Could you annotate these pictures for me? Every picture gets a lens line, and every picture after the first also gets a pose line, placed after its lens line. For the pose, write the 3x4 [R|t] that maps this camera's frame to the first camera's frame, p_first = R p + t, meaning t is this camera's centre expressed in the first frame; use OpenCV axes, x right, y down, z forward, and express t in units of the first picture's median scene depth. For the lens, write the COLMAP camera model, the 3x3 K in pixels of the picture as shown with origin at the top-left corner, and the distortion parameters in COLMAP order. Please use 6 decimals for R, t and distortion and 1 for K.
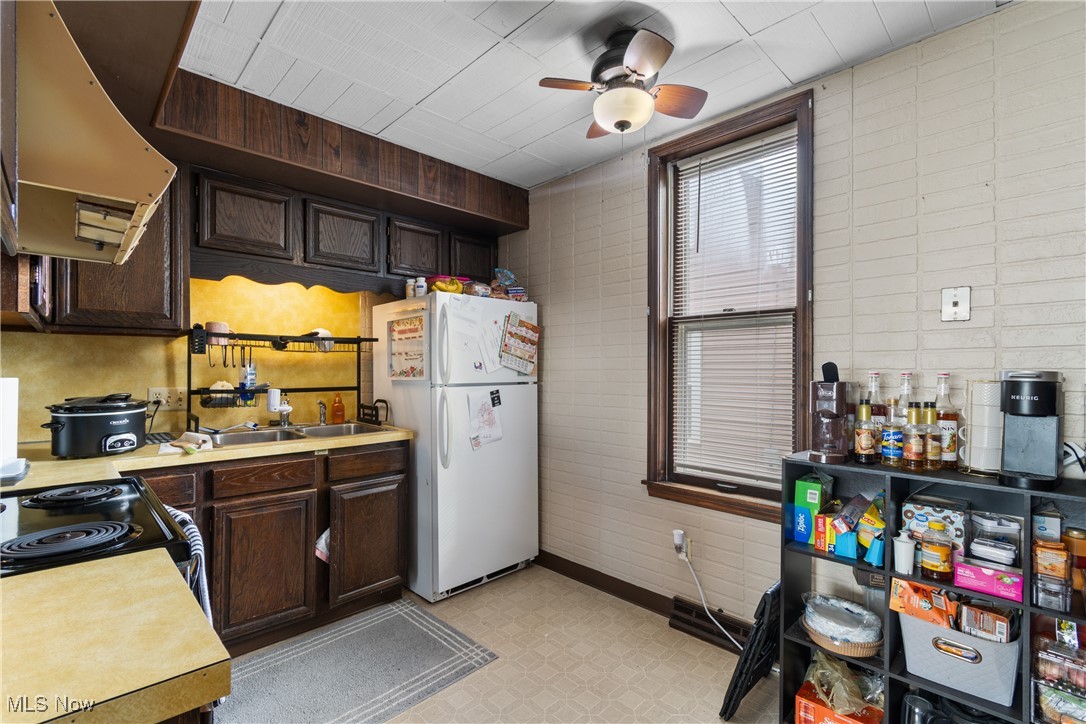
lens RADIAL K [[491.1, 0, 539.9], [0, 491.1, 366.8], [0, 0, 1]] dist [0.002323, -0.002047]
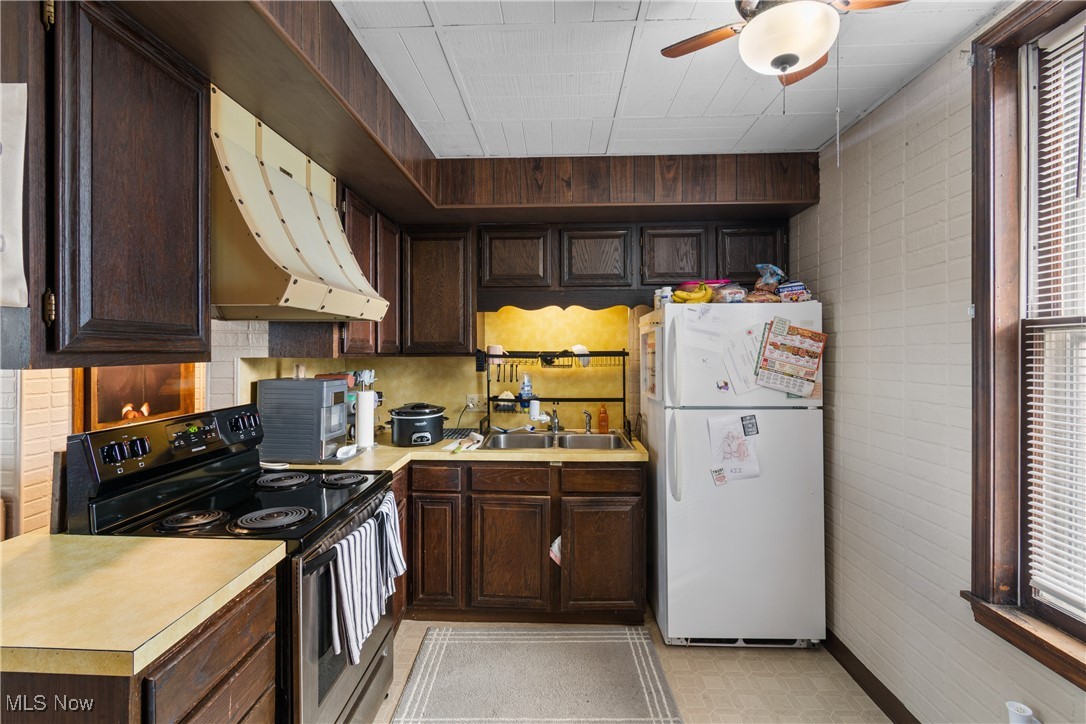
lens RADIAL K [[491.1, 0, 526.2], [0, 491.1, 351.2], [0, 0, 1]] dist [0.002323, -0.002047]
pose [[0.682531, -0.007442, -0.730819, 0.281698], [0.005809, 0.999972, -0.004758, -0.064073], [0.730834, -0.000997, 0.682555, 0.191676]]
